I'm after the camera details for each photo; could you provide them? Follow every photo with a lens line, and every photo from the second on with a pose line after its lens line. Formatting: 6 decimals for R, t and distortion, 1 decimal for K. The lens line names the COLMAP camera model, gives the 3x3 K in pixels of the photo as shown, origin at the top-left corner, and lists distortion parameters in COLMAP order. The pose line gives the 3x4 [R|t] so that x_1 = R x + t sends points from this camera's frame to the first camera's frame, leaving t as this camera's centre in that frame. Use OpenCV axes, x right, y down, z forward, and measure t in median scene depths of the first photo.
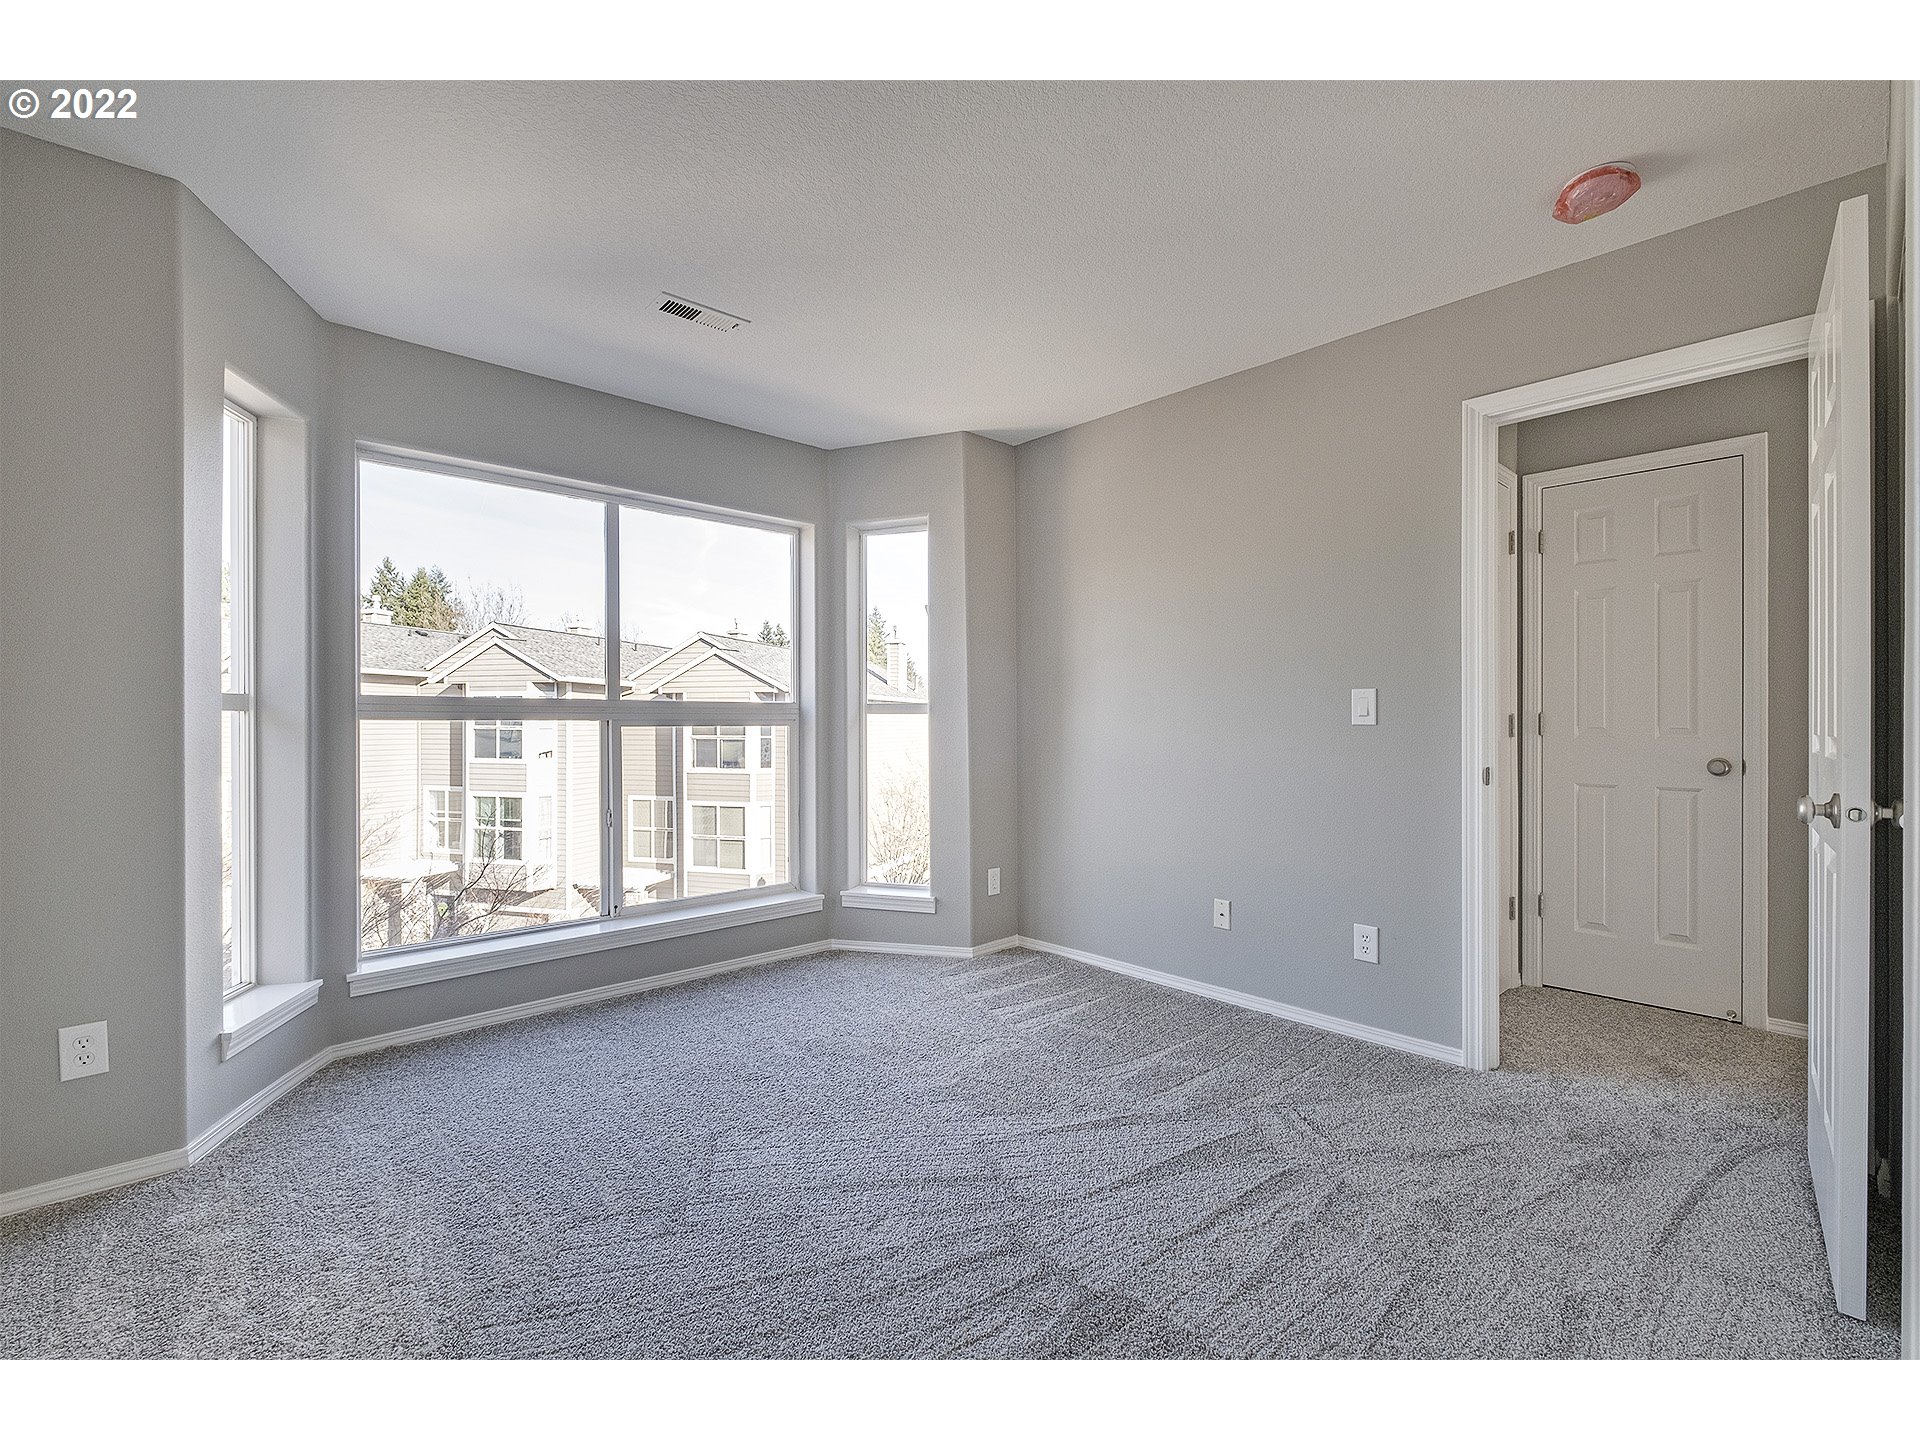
lens RADIAL K [[844.0, 0, 954.7], [0, 844.0, 733.0], [0, 0, 1]] dist [0.005479, -0.005178]
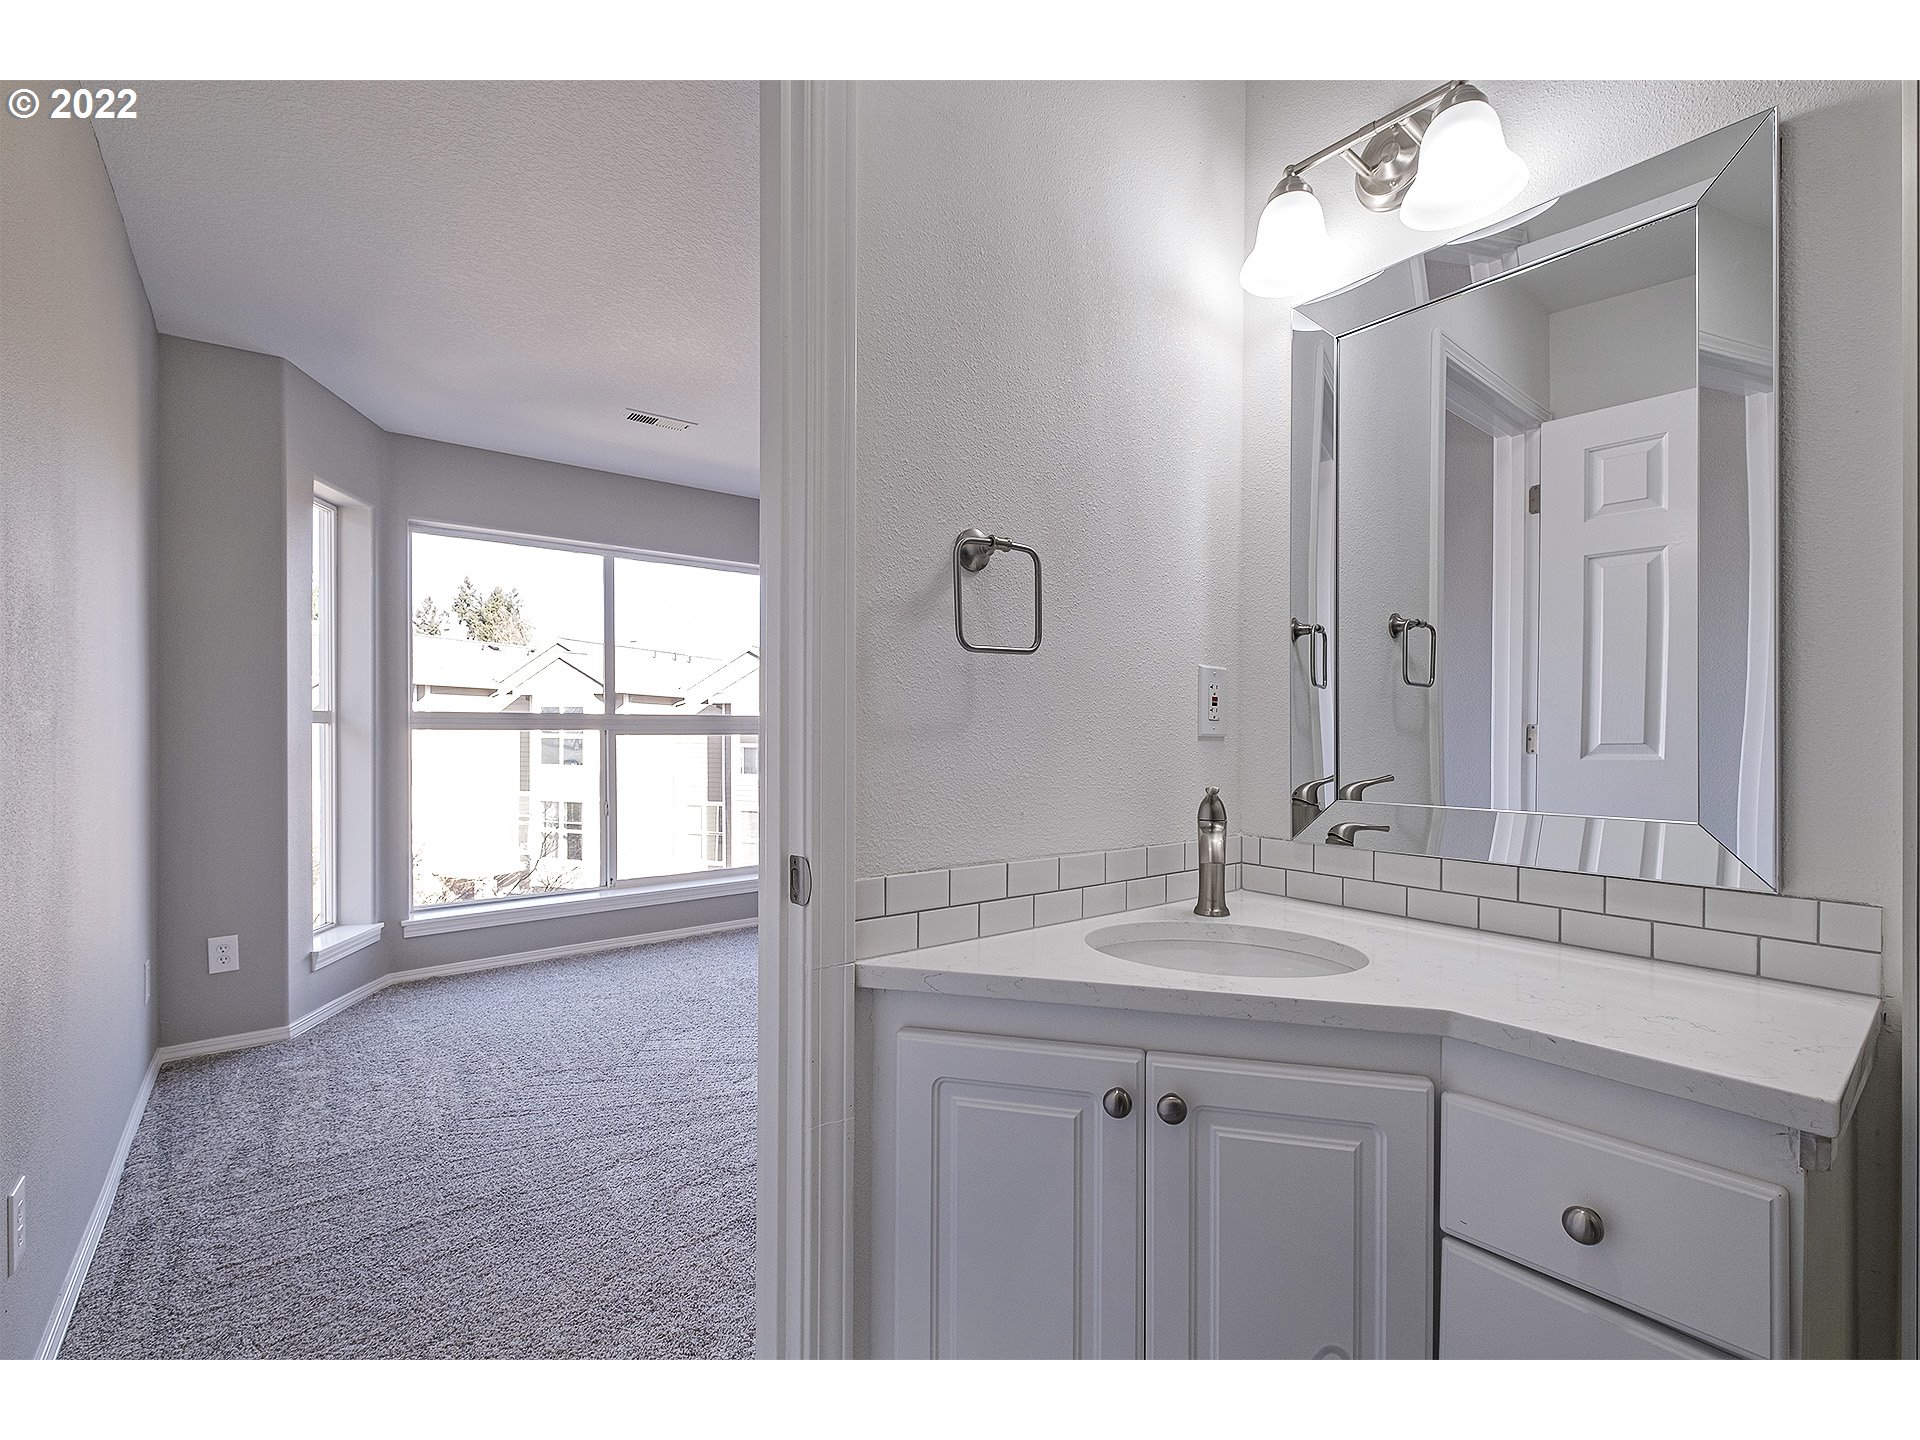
lens RADIAL K [[844.0, 0, 950.3], [0, 844.0, 742.2], [0, 0, 1]] dist [0.005479, -0.005178]
pose [[0.997475, -0.000161, -0.071023, 0.235720], [0.000223, 1.000000, 0.000869, 0.002555], [0.071023, -0.000882, 0.997474, -0.264883]]
